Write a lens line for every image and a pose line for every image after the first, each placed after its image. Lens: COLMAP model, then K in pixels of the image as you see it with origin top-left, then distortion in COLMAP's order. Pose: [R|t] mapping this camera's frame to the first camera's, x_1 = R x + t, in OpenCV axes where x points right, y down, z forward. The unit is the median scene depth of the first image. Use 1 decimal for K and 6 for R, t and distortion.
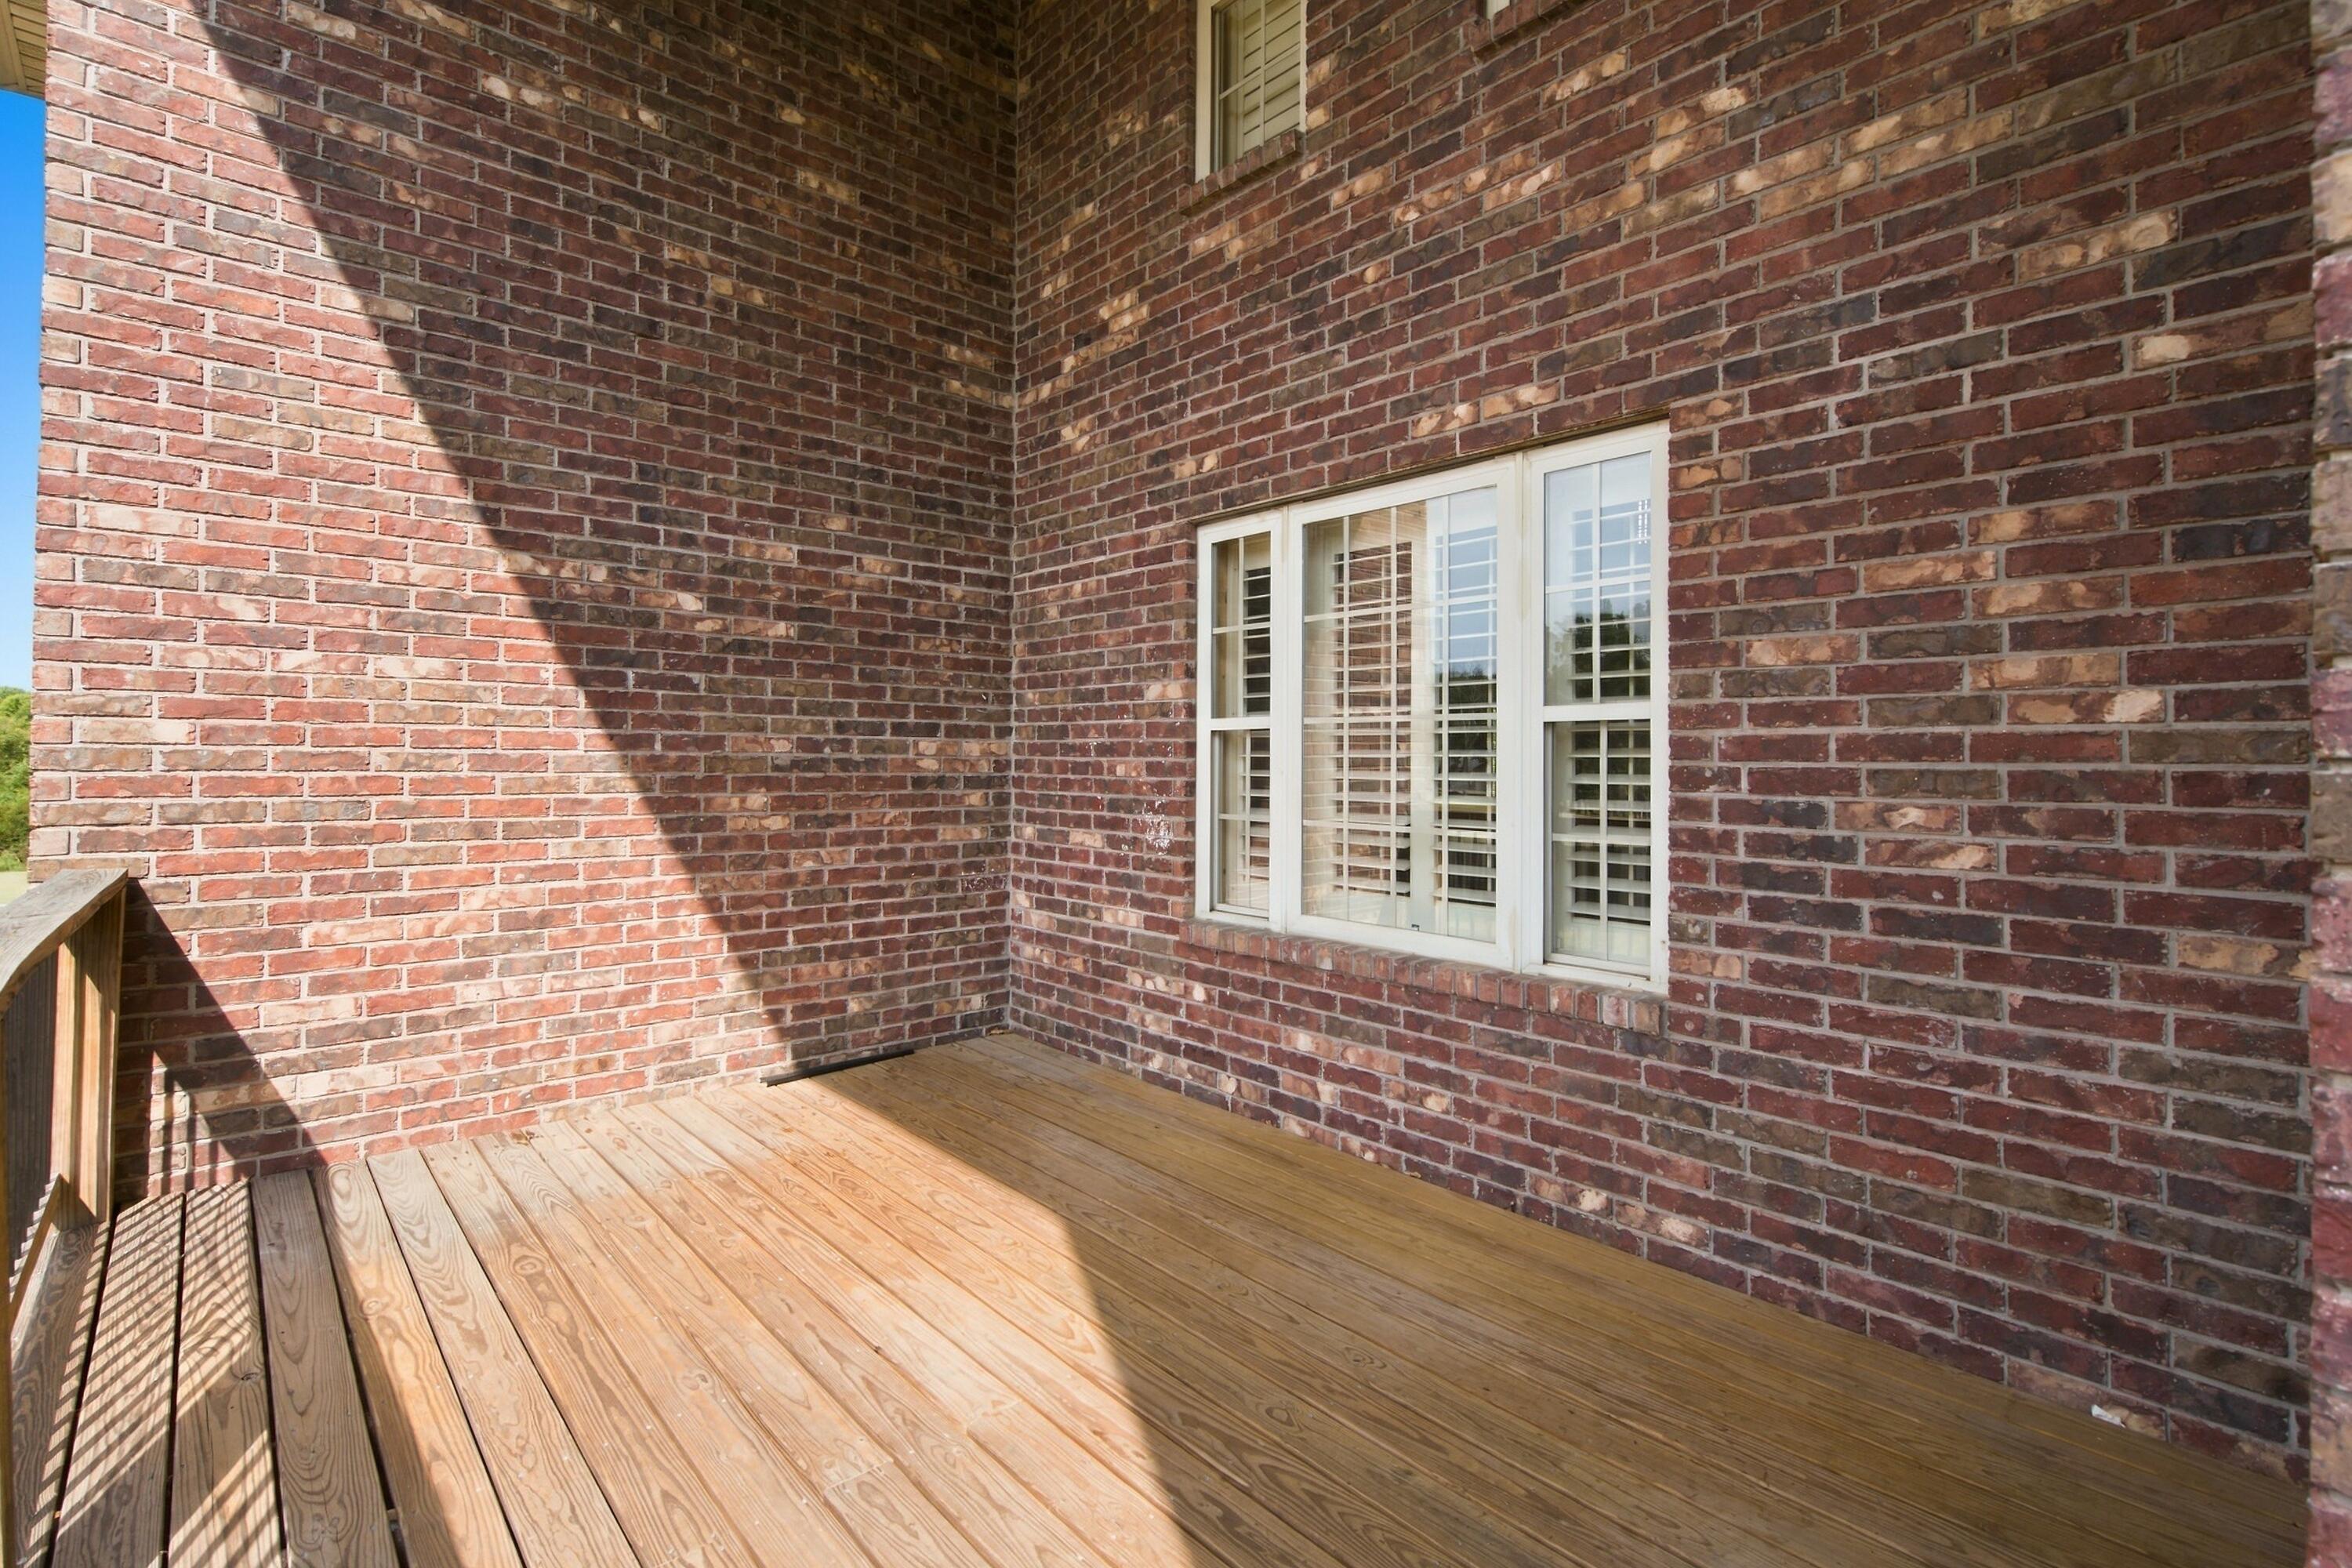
lens RADIAL K [[1082.0, 0, 1184.7], [0, 1082.0, 777.9], [0, 0, 1]] dist [0.002034, -0.001025]
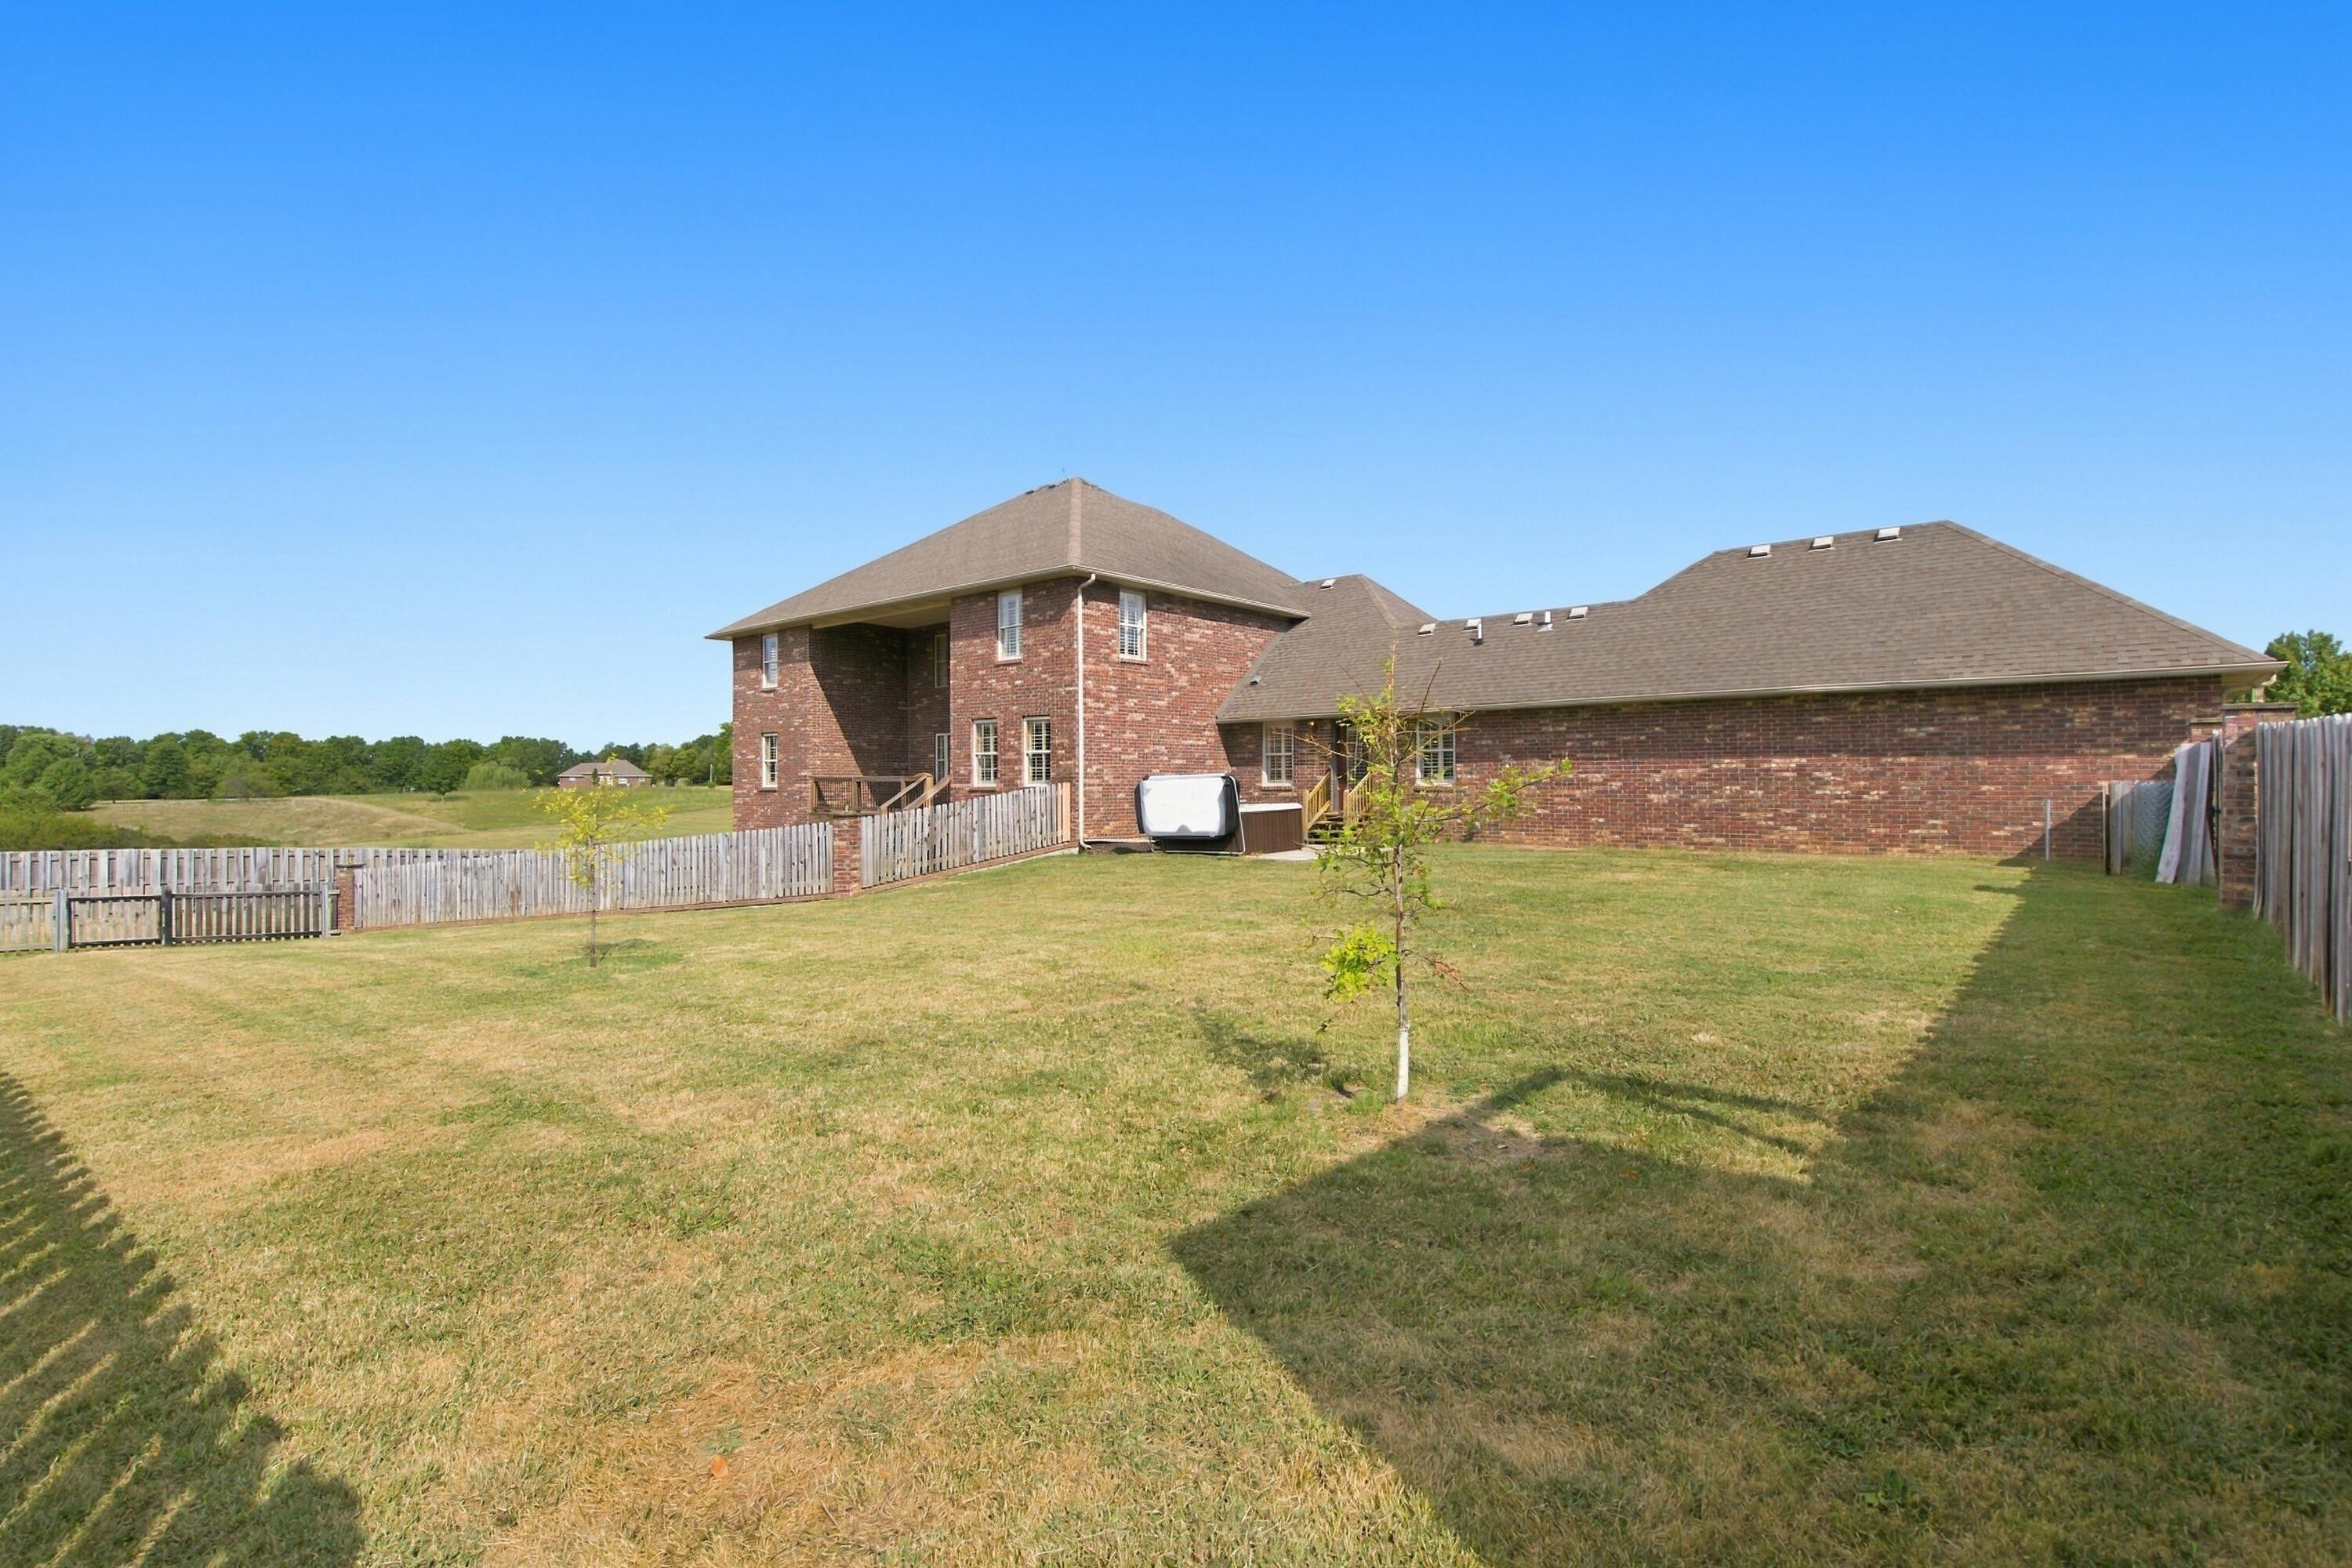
lens RADIAL K [[1082.0, 0, 1192.6], [0, 1082.0, 789.7], [0, 0, 1]] dist [0.002034, -0.001025]
pose [[0.985702, -0.007860, 0.168317, 0.578083], [0.008055, 0.999967, -0.000477, 0.198204], [-0.168308, 0.001826, 0.985733, -7.716433]]
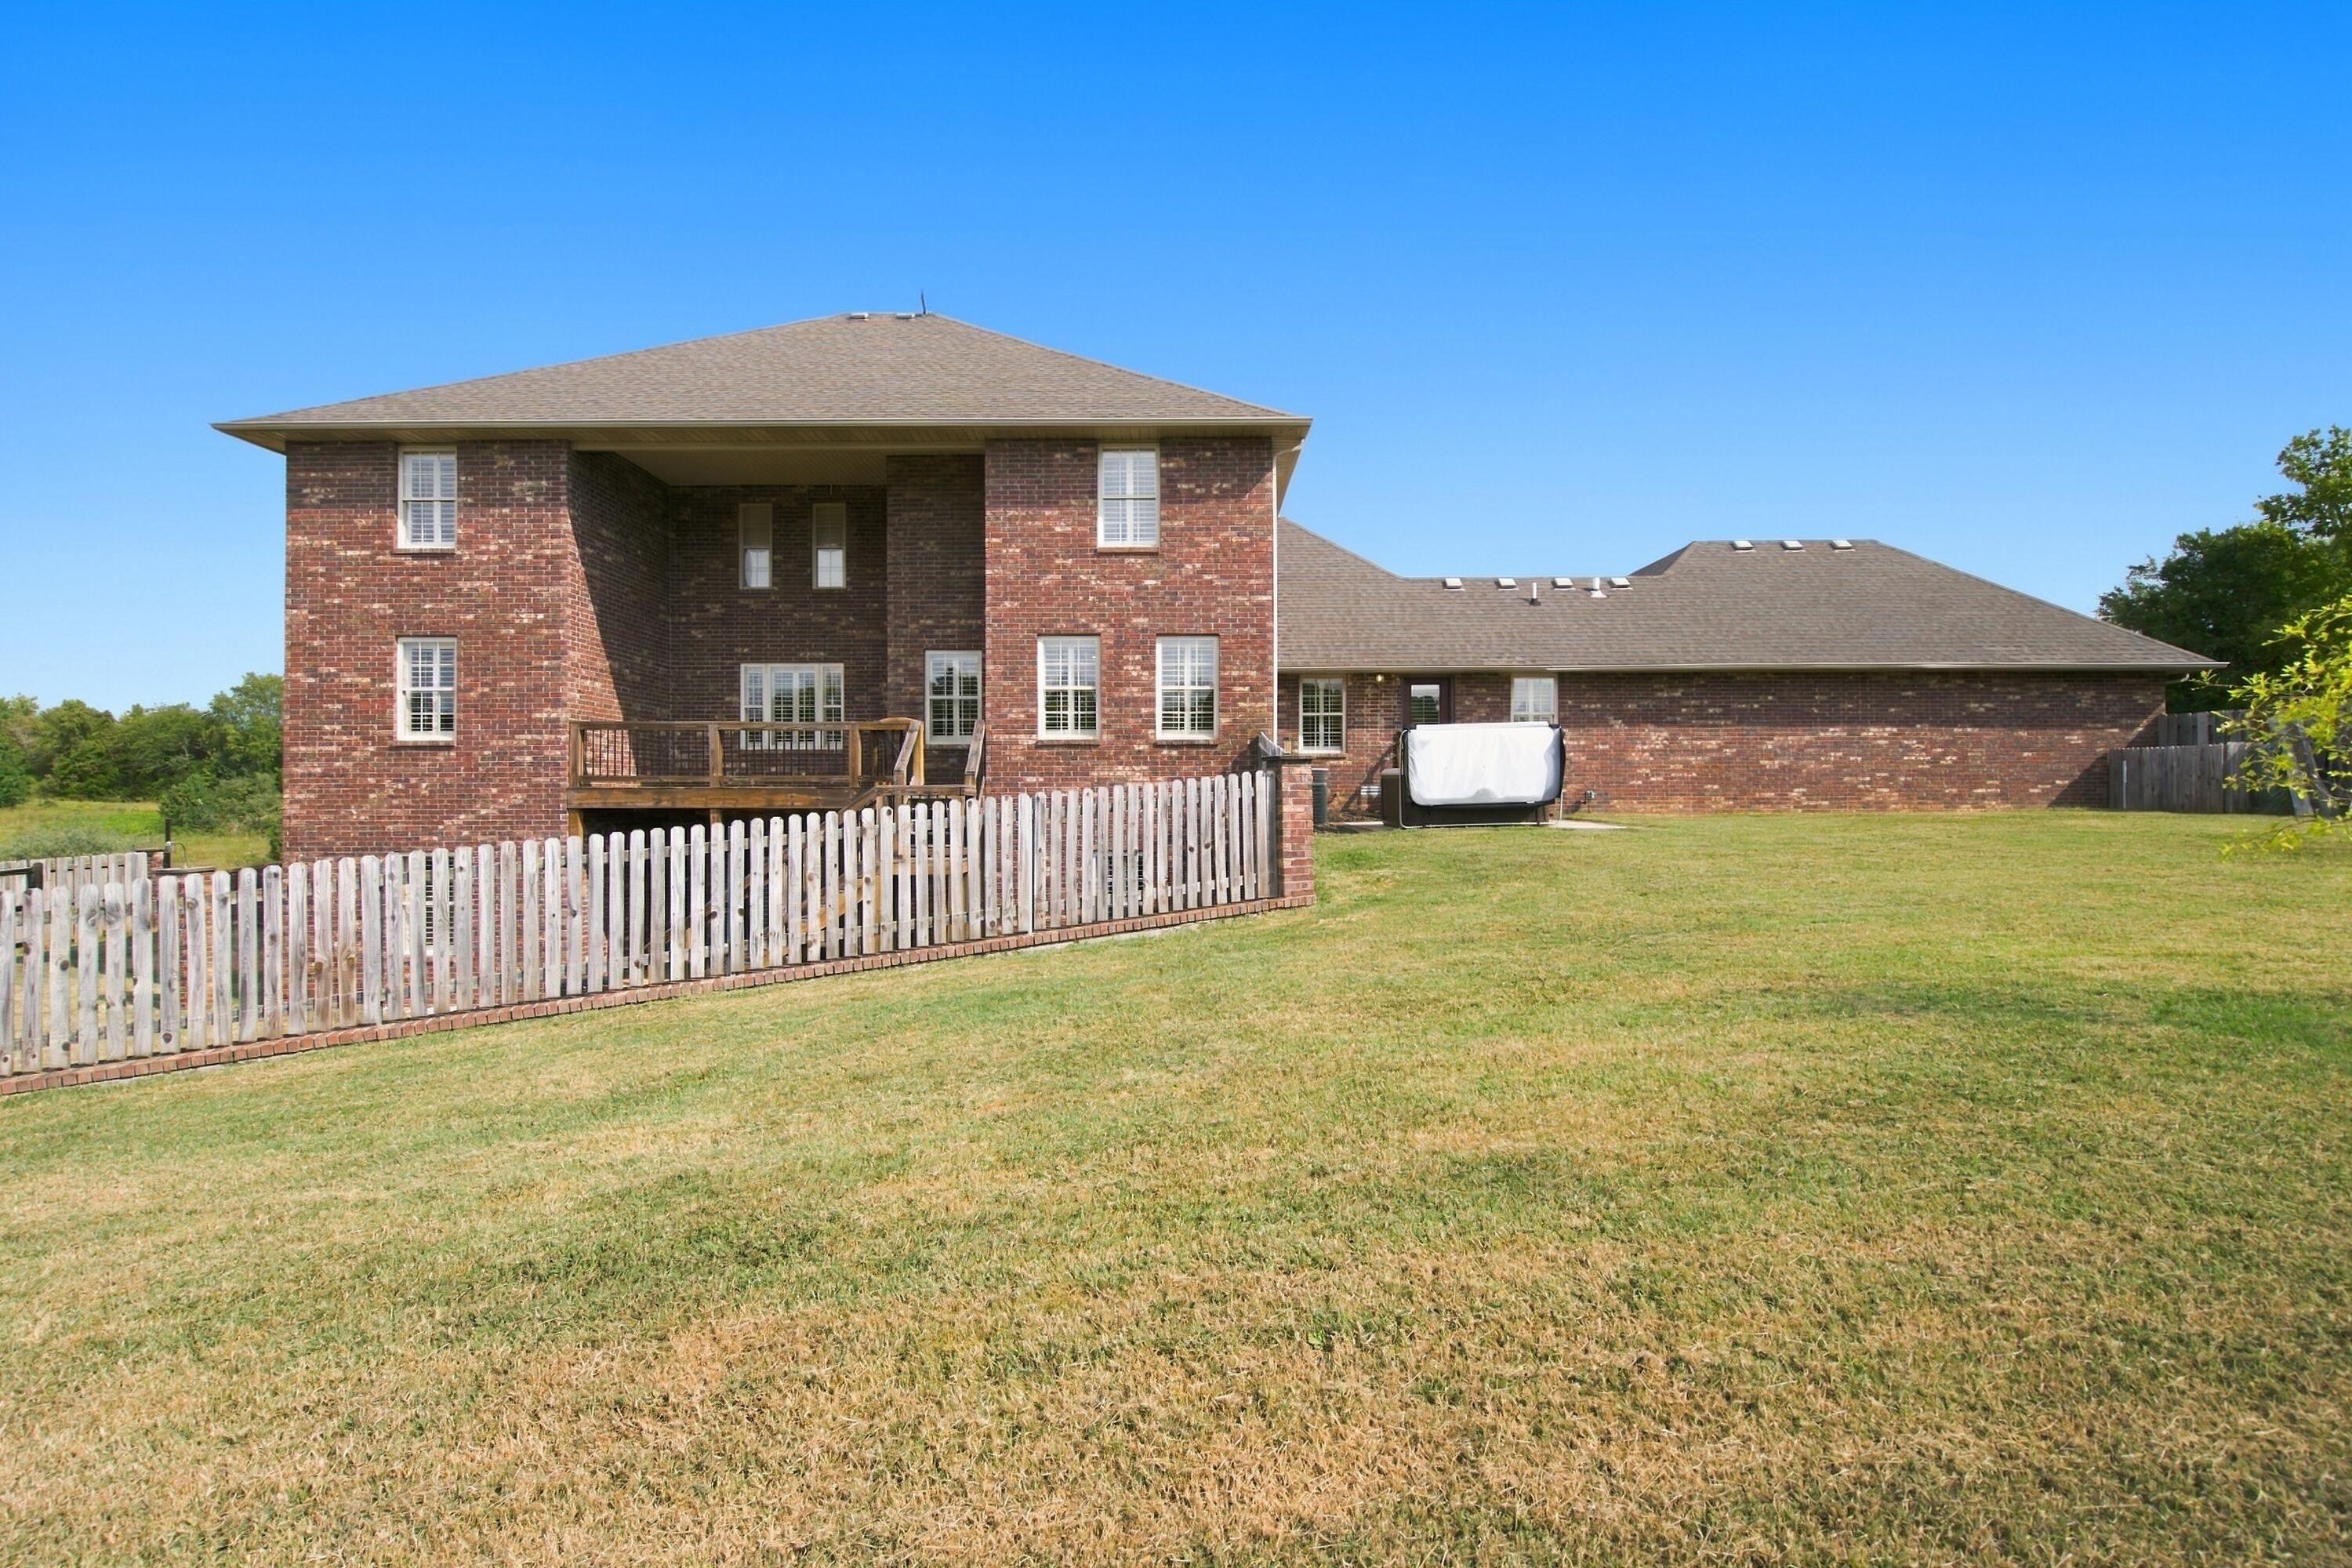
lens RADIAL K [[1082.0, 0, 1188.8], [0, 1082.0, 793.6], [0, 0, 1]] dist [0.002034, -0.001025]
pose [[0.653175, -0.004605, 0.757193, -2.605202], [0.008666, 0.999961, -0.001394, 0.400243], [-0.757158, 0.007472, 0.653189, -4.004896]]
